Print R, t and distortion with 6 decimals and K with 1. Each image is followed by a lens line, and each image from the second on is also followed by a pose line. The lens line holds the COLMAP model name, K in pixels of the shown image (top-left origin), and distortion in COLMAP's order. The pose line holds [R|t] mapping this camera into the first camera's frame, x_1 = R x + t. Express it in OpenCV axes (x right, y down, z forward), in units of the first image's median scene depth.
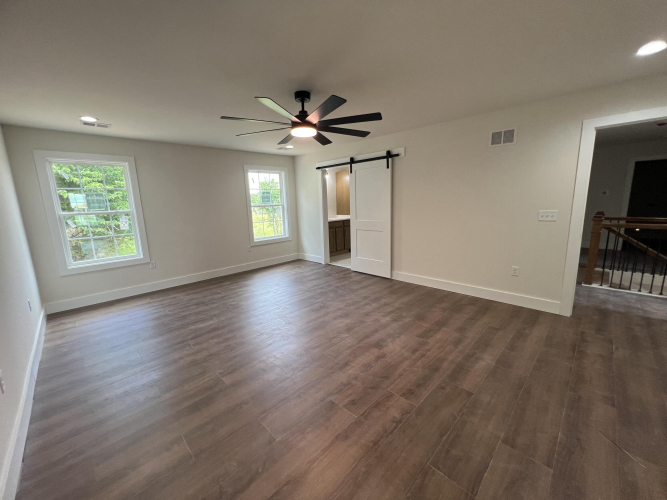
lens RADIAL K [[265.4, 0, 331.2], [0, 265.4, 247.1], [0, 0, 1]] dist [-0.000926, -0.000016]
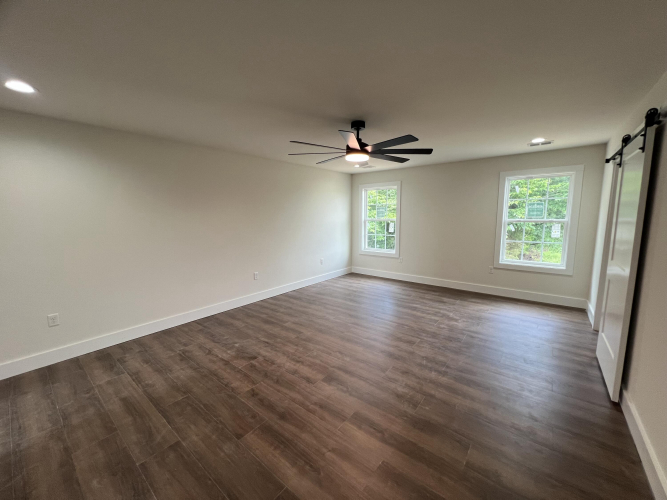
lens RADIAL K [[265.4, 0, 331.2], [0, 265.4, 247.1], [0, 0, 1]] dist [-0.000926, -0.000016]
pose [[0.114334, 0.150764, -0.981936, 1.187943], [-0.167479, 0.977196, 0.130535, -0.235083], [0.979223, 0.149529, 0.136977, 0.943013]]
